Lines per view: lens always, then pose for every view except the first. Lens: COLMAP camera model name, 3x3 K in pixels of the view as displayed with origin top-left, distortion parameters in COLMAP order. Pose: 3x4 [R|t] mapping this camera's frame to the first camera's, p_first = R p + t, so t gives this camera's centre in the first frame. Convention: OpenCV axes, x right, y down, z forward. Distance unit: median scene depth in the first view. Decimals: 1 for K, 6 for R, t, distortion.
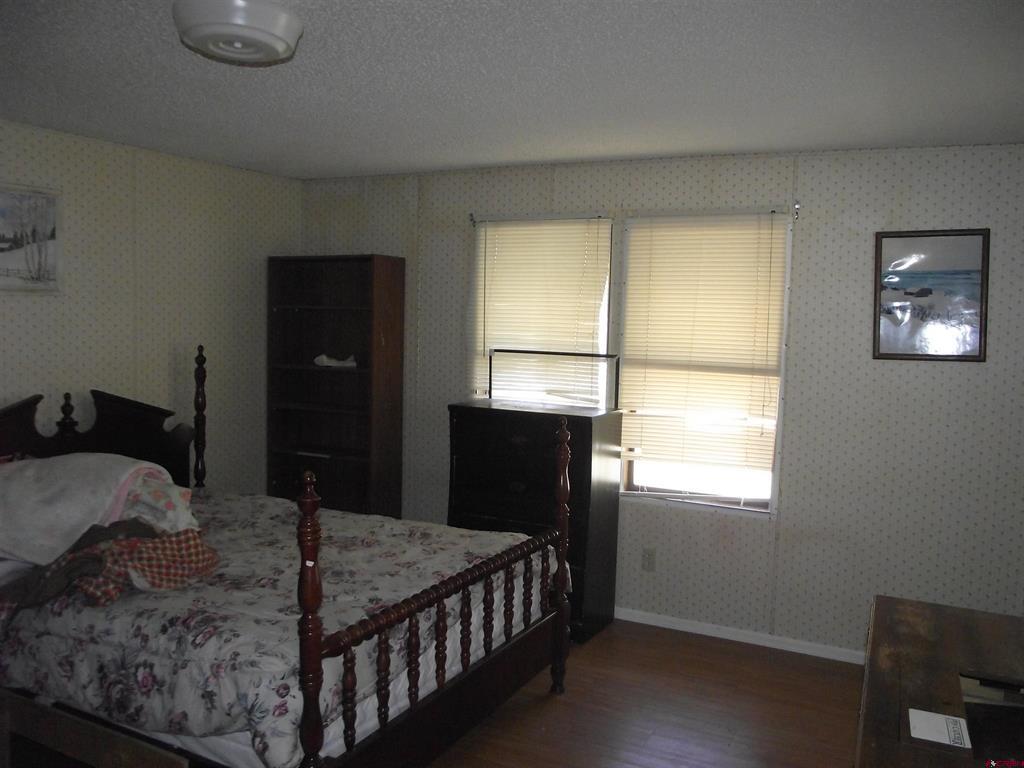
lens RADIAL K [[852.9, 0, 515.5], [0, 852.9, 384.7], [0, 0, 1]] dist [-0.077673, 0.051501]
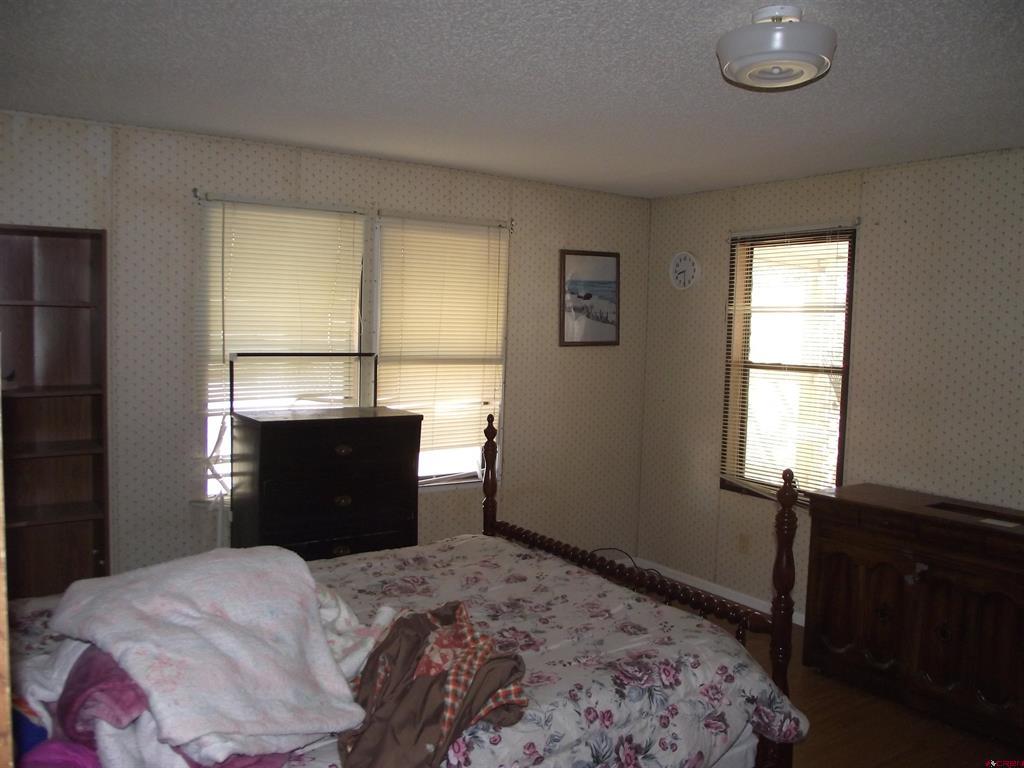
lens RADIAL K [[852.9, 0, 522.4], [0, 852.9, 380.0], [0, 0, 1]] dist [-0.077673, 0.051501]
pose [[0.475596, -0.075496, 0.876418, -0.812856], [0.056461, 0.996876, 0.055234, -0.058460], [-0.877850, 0.023215, 0.478373, 0.446493]]
